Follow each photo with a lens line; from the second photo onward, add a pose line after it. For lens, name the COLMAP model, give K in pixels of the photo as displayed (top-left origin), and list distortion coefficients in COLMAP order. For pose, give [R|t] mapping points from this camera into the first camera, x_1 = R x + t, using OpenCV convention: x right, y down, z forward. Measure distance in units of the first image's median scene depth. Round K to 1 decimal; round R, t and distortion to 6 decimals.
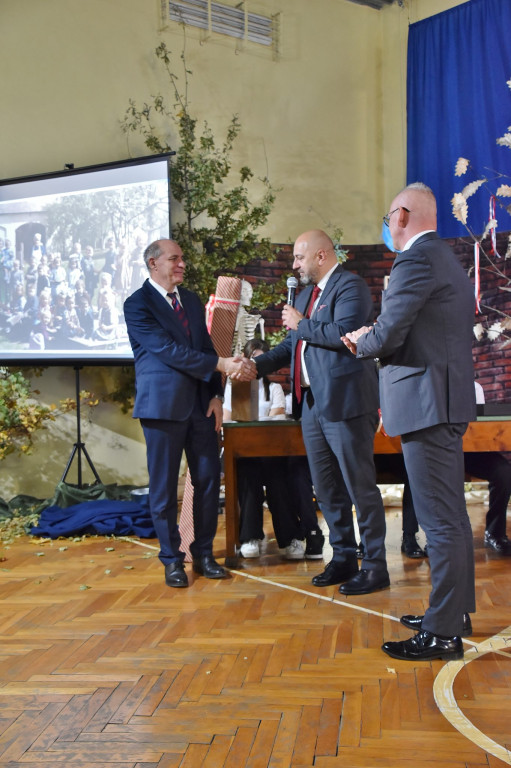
lens RADIAL K [[864.2, 0, 263.1], [0, 864.2, 380.6], [0, 0, 1]] dist [0.099055, 0.000000]
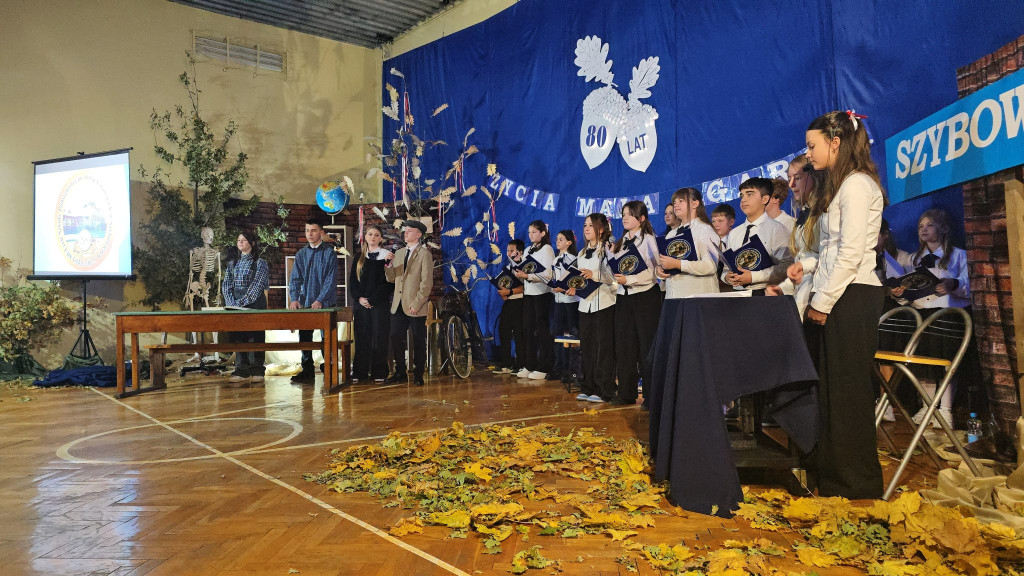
lens RADIAL K [[698.8, 0, 512.9], [0, 698.8, 288.7], [0, 0, 1]] dist [0.086376, -0.071185]
pose [[0.999142, 0.013784, 0.039057, 0.455954], [-0.012723, 0.999547, -0.027282, 0.021556], [-0.039415, 0.026761, 0.998865, -0.279612]]
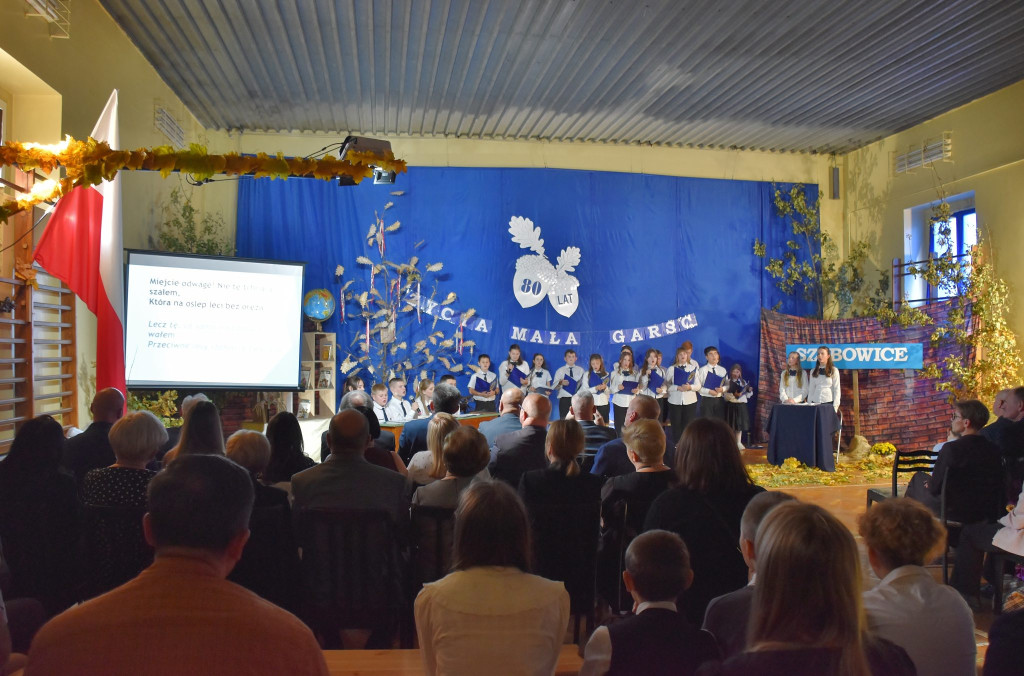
lens RADIAL K [[810.6, 0, 520.8], [0, 810.6, 331.9], [0, 0, 1]] dist [-0.109532, 0.025583]
pose [[0.474993, 0.051978, 0.878453, -1.011965], [-0.004116, 0.998374, -0.056848, -0.038570], [-0.879980, 0.023387, 0.474435, -0.056268]]
